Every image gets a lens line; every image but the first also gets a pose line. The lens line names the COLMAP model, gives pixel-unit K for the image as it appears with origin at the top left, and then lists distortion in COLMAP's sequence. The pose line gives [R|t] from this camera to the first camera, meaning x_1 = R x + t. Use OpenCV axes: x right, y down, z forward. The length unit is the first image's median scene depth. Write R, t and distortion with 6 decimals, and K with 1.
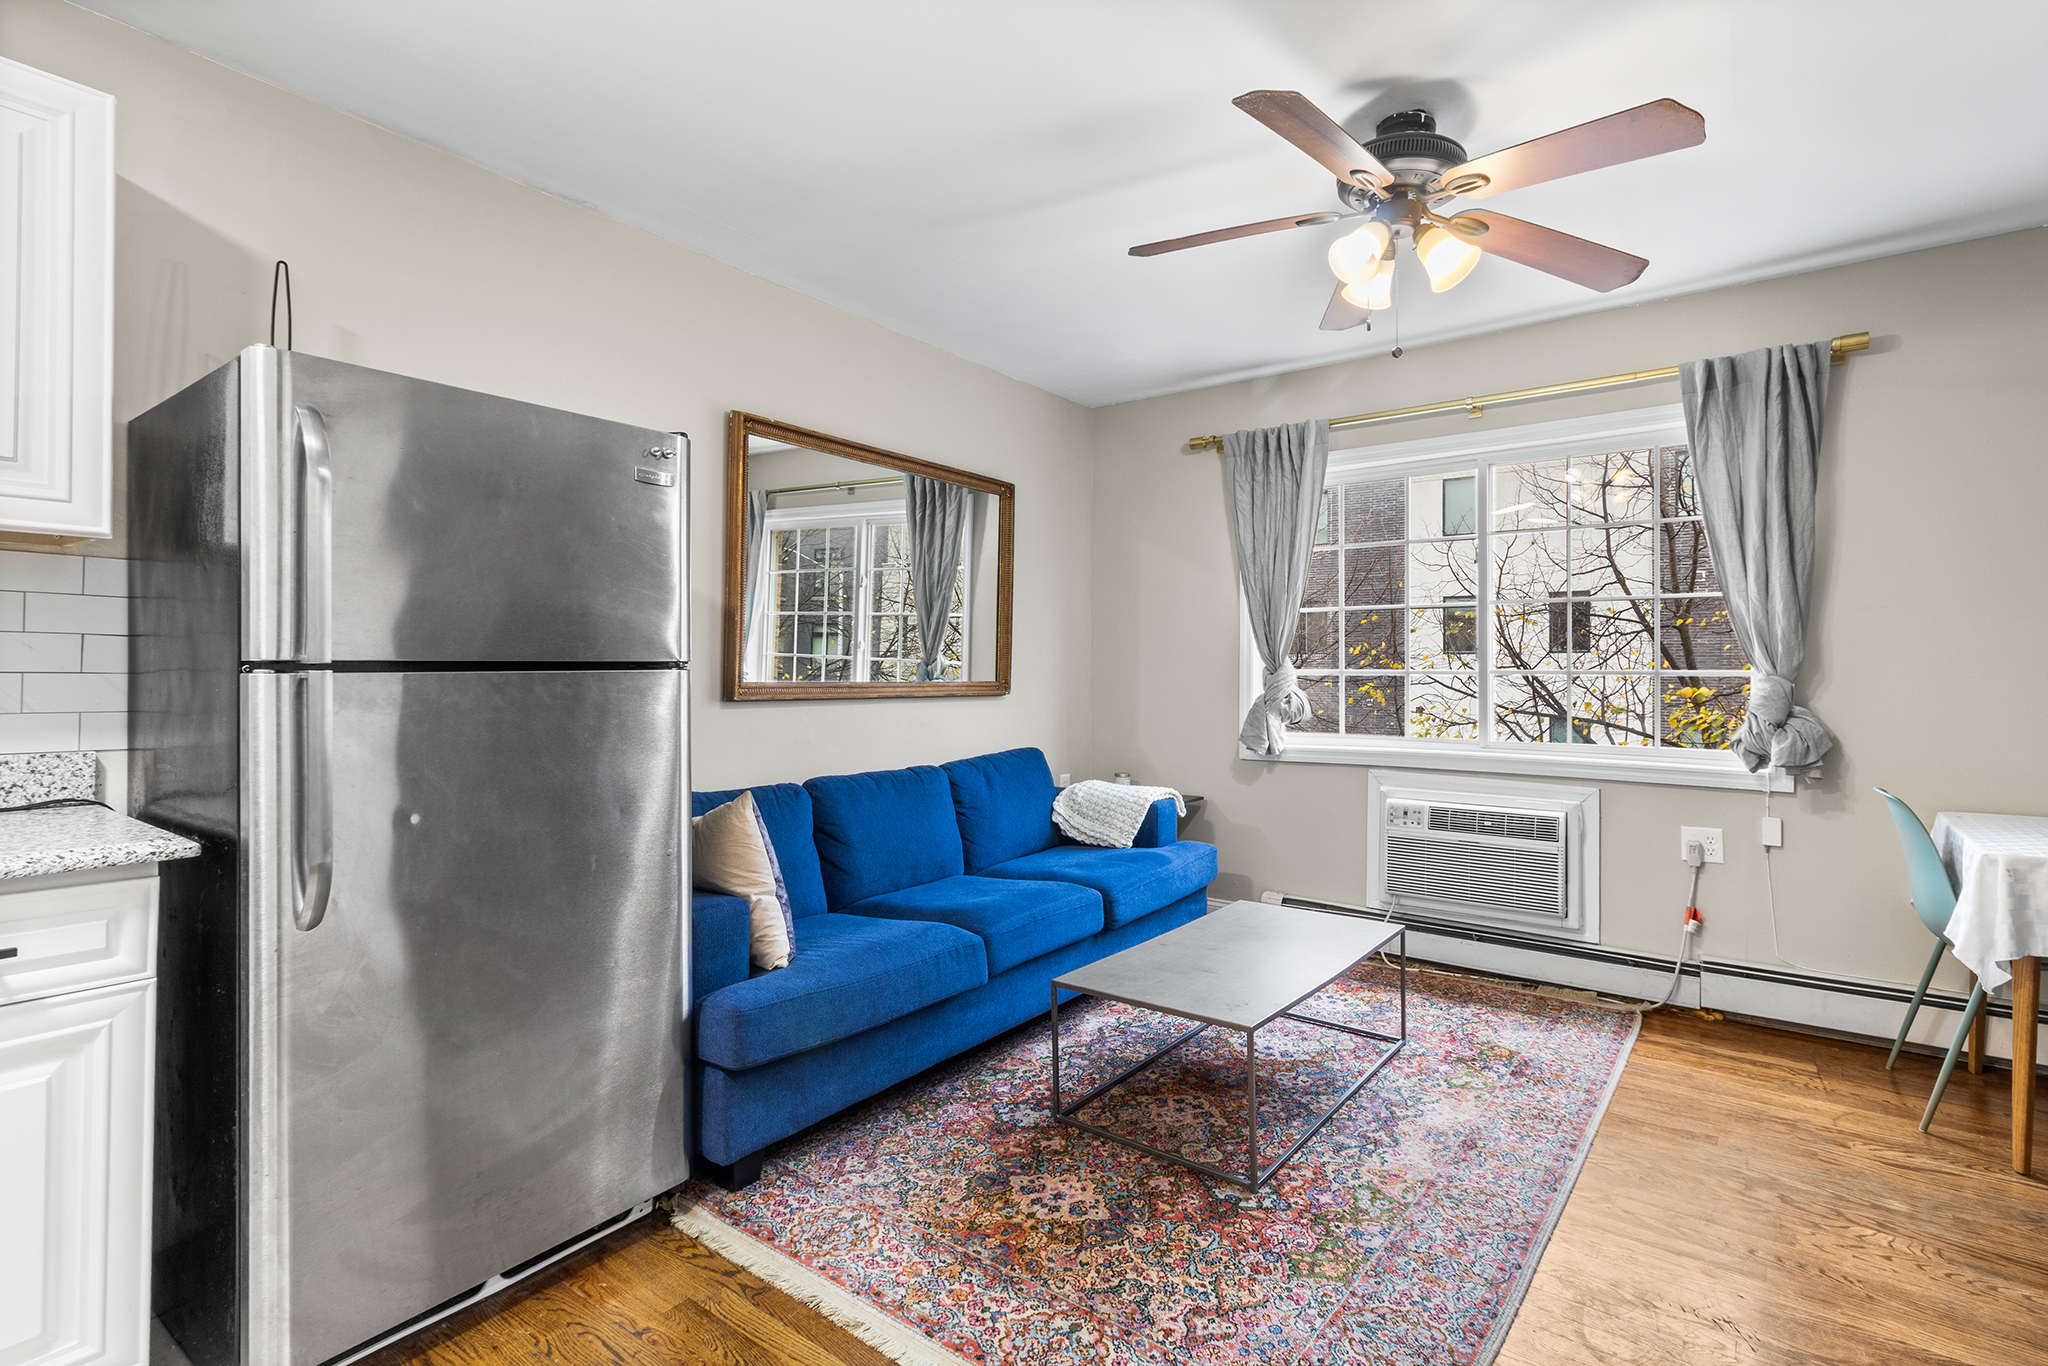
lens RADIAL K [[963.7, 0, 1054.0], [0, 963.7, 658.0], [0, 0, 1]] dist [0.007910, -0.000204]
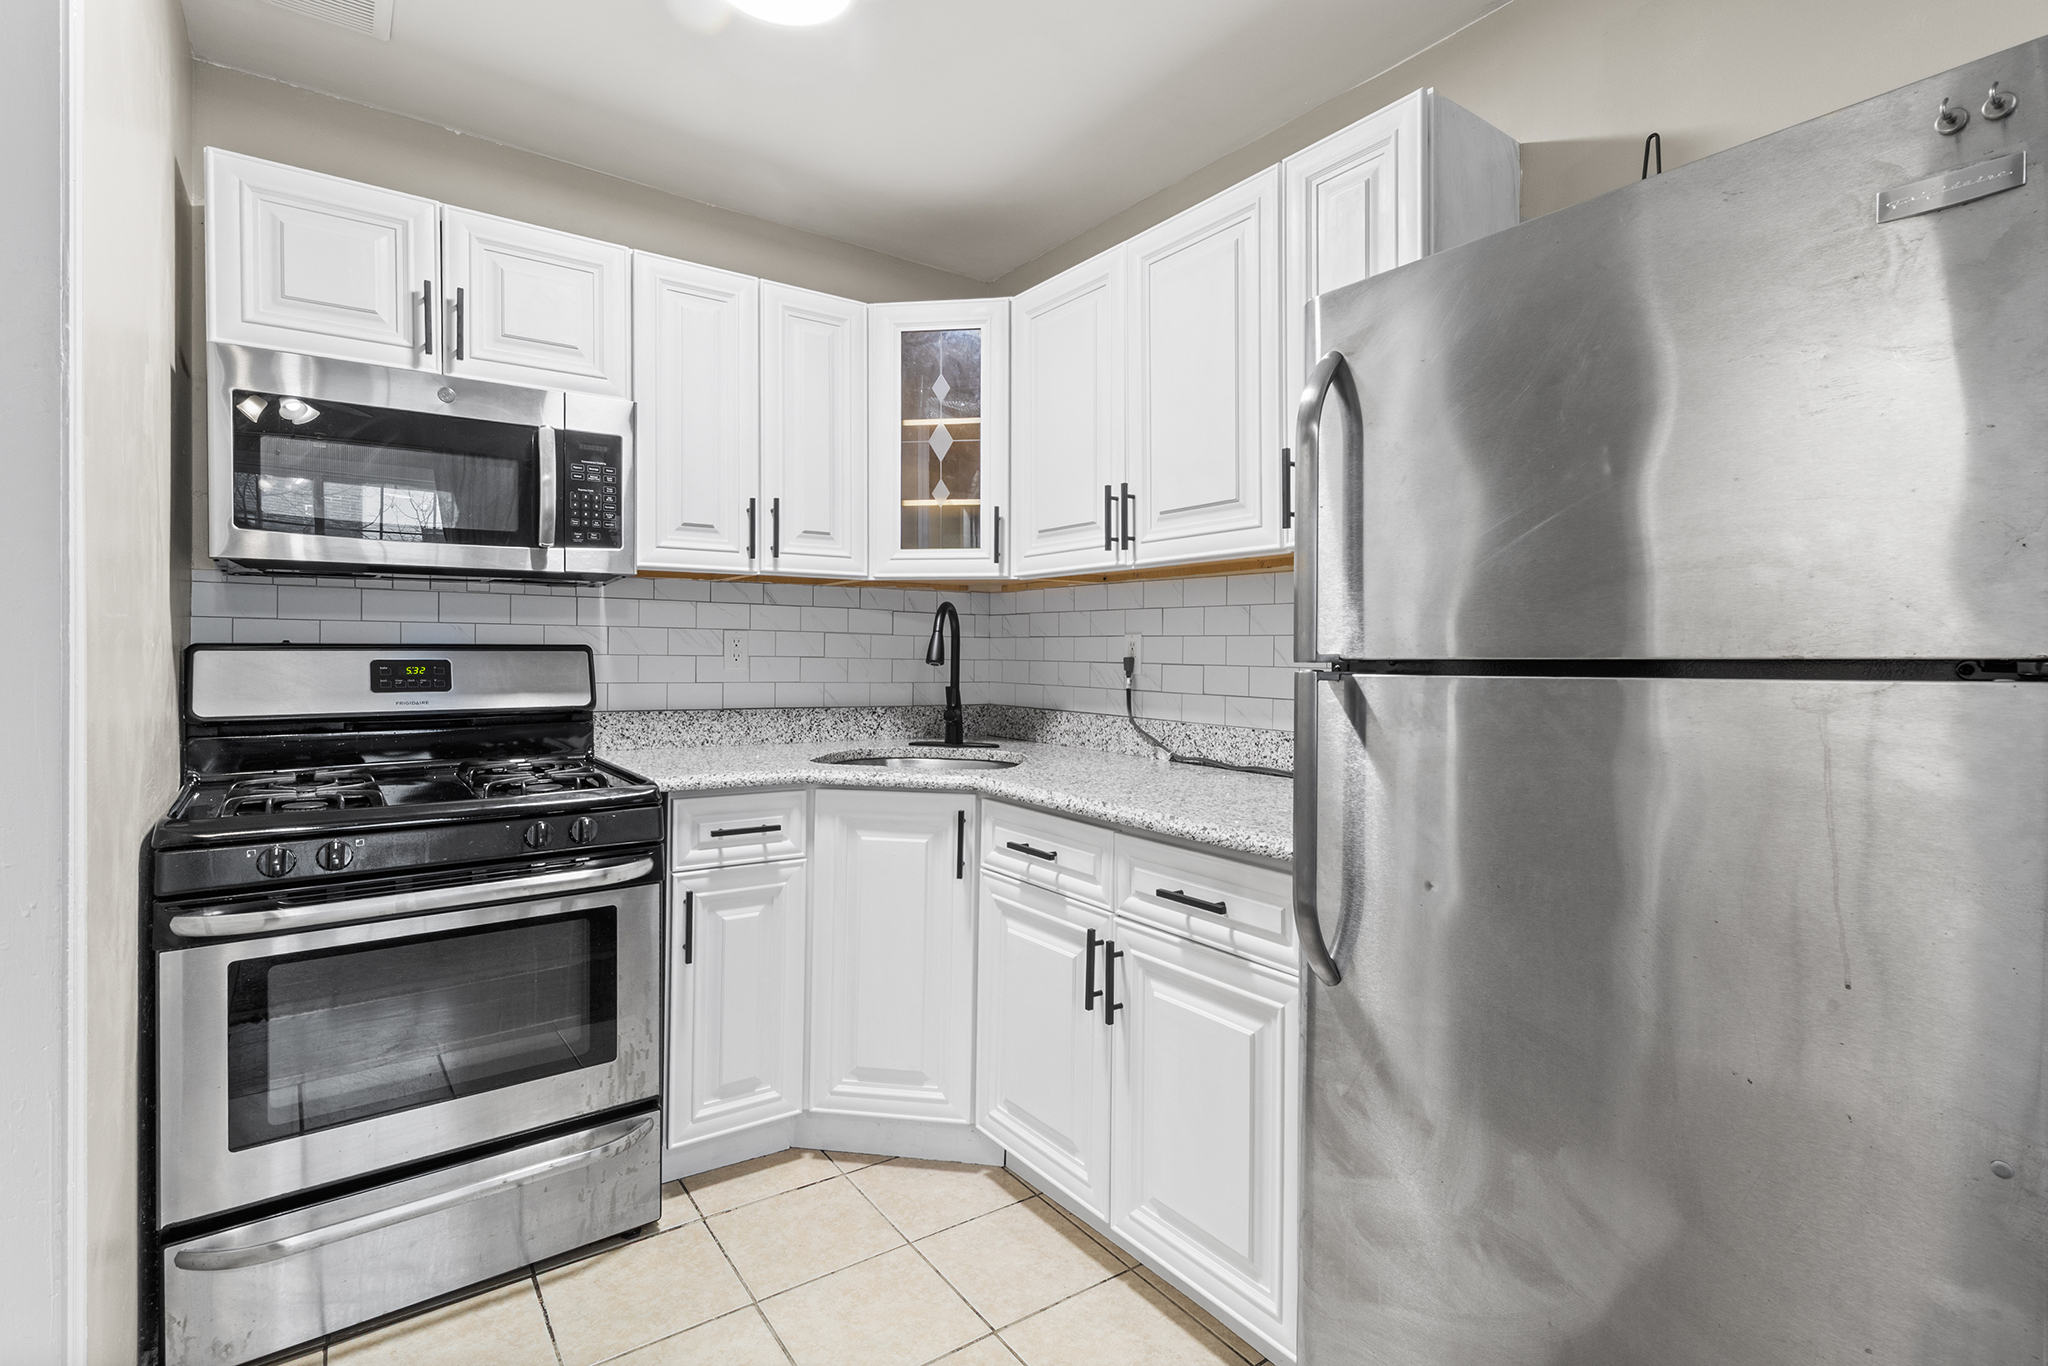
lens RADIAL K [[963.7, 0, 1054.0], [0, 963.7, 658.0], [0, 0, 1]] dist [0.007910, -0.000204]
pose [[-0.289411, -0.003629, -0.957198, 0.039472], [0.002183, 0.999988, -0.004452, 0.002170], [0.957203, -0.003378, -0.289399, 0.465317]]
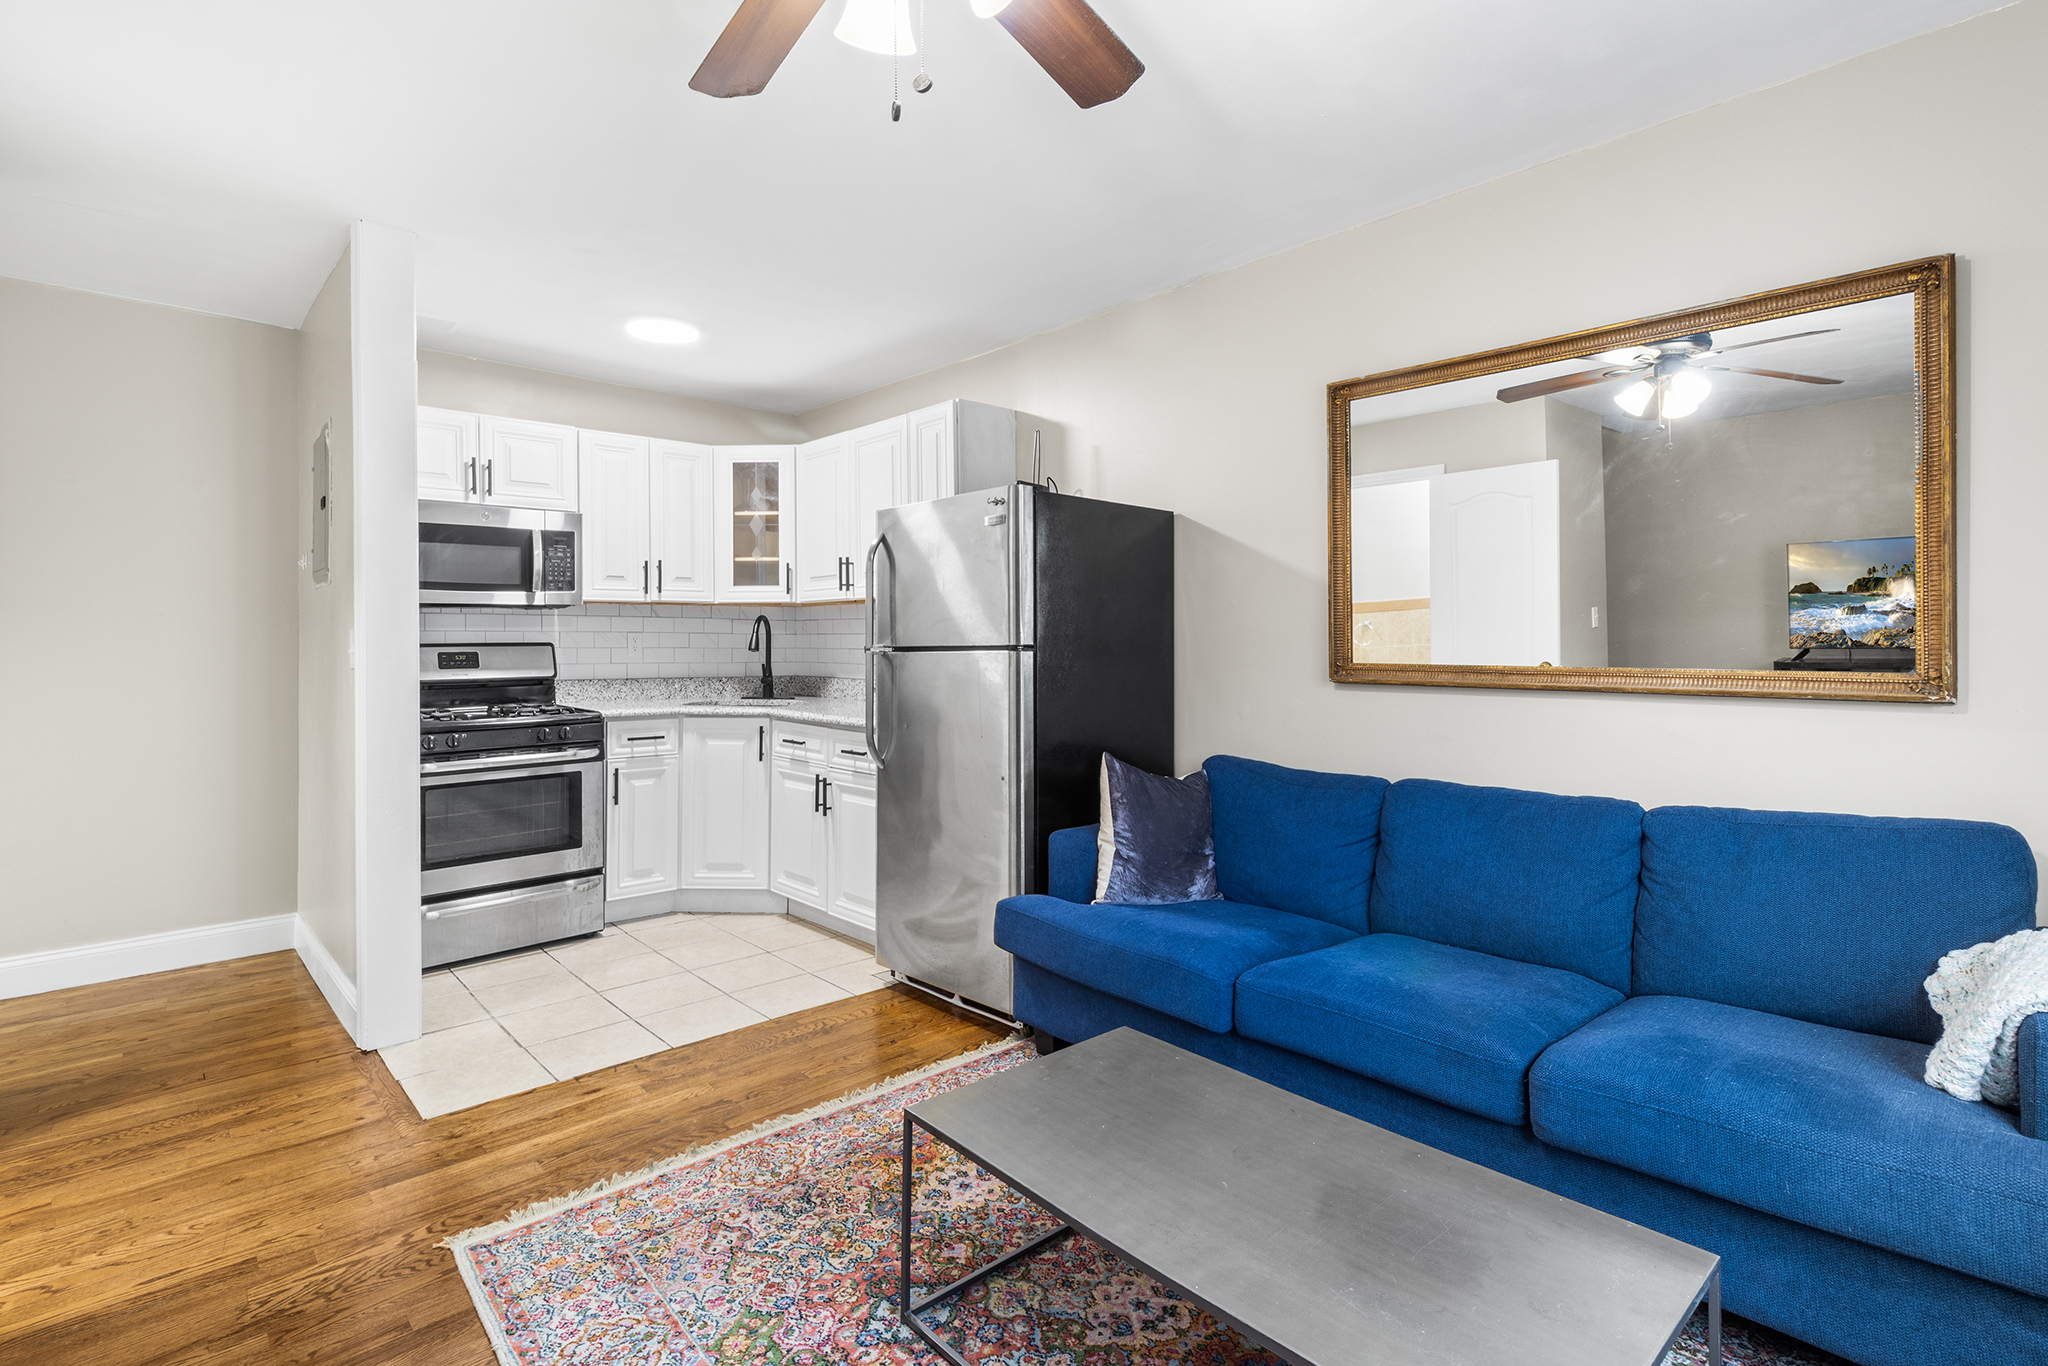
lens RADIAL K [[987.6, 0, 1063.8], [0, 987.6, 635.0], [0, 0, 1]] dist [0.001909, 0.000052]
pose [[-0.173530, -0.011216, -0.984765, 0.640902], [0.013664, 0.999811, -0.013796, 0.006044], [0.984734, -0.015850, -0.173344, 0.833097]]
